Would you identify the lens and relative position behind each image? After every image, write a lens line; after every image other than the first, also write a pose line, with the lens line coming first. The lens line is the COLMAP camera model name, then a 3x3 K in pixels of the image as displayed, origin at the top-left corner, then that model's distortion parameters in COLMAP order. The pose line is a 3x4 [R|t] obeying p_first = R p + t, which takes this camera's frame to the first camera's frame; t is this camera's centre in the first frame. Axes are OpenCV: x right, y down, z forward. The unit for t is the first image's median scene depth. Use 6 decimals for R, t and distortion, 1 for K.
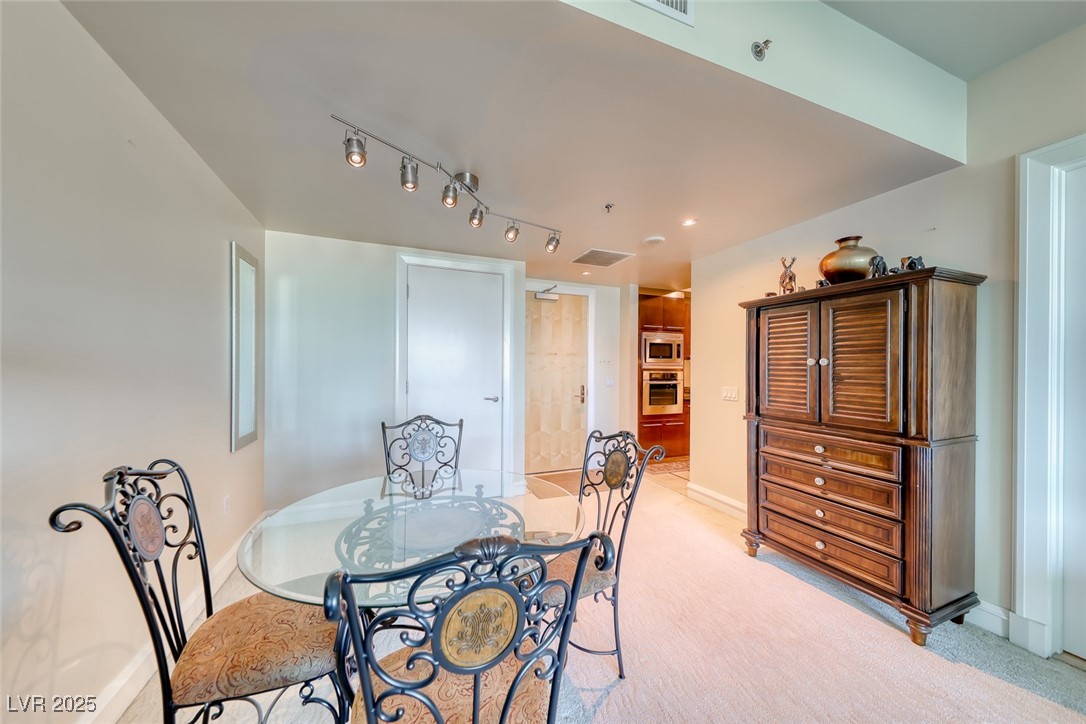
lens RADIAL K [[371.1, 0, 541.5], [0, 371.1, 366.8], [0, 0, 1]] dist [-0.000867, -0.000193]
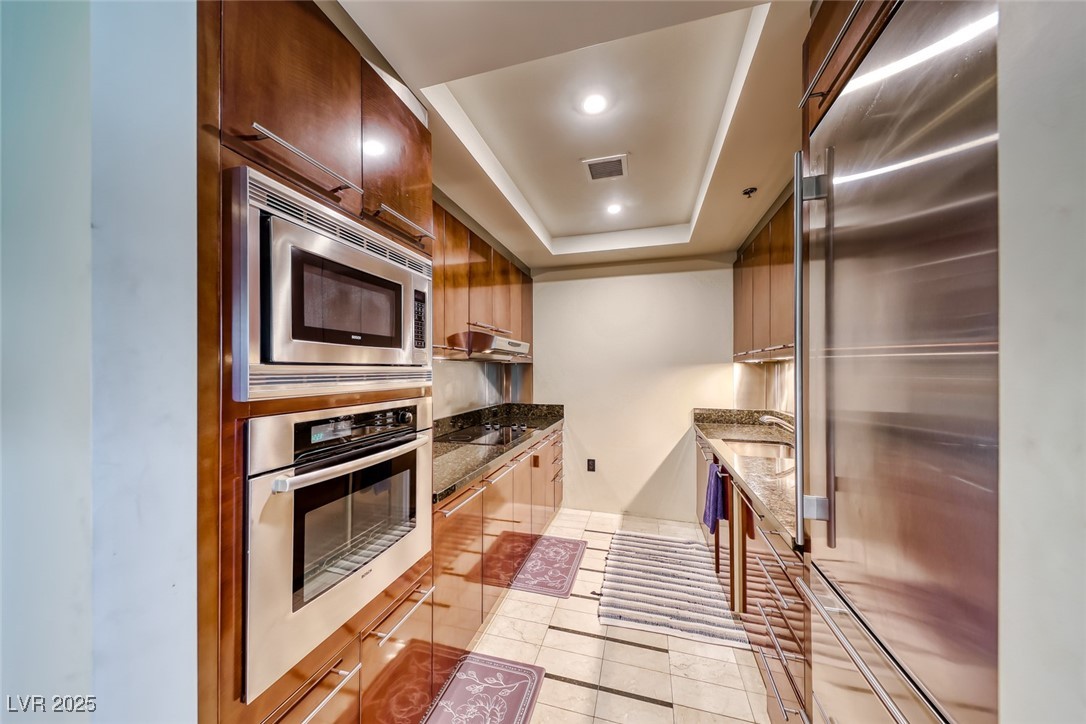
lens RADIAL K [[371.1, 0, 542.9], [0, 371.1, 365.5], [0, 0, 1]] dist [-0.000867, -0.000193]
pose [[0.613292, -0.000012, 0.789856, 0.430248], [0.000315, 1.000000, -0.000230, -0.020517], [-0.789856, 0.000390, 0.613292, 1.528596]]
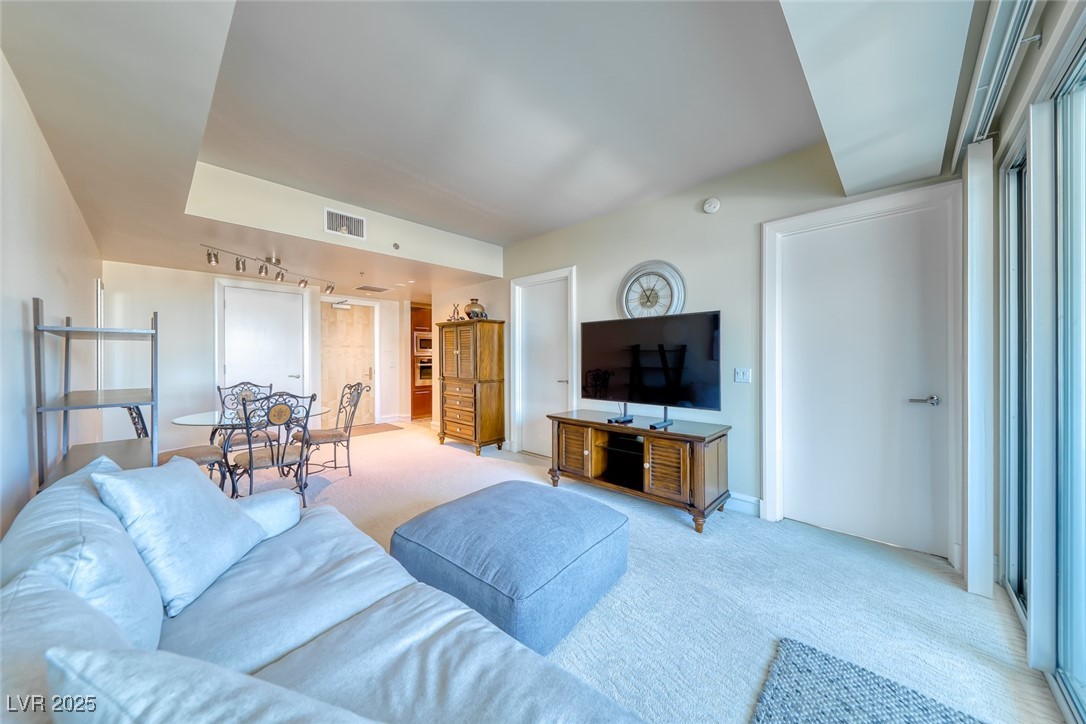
lens RADIAL K [[371.1, 0, 551.2], [0, 371.1, 359.5], [0, 0, 1]] dist [-0.000867, -0.000193]
pose [[0.902296, -0.009801, 0.431006, 0.229692], [0.004137, 0.999892, 0.014076, 0.001824], [-0.431097, -0.010917, 0.902239, -1.179685]]
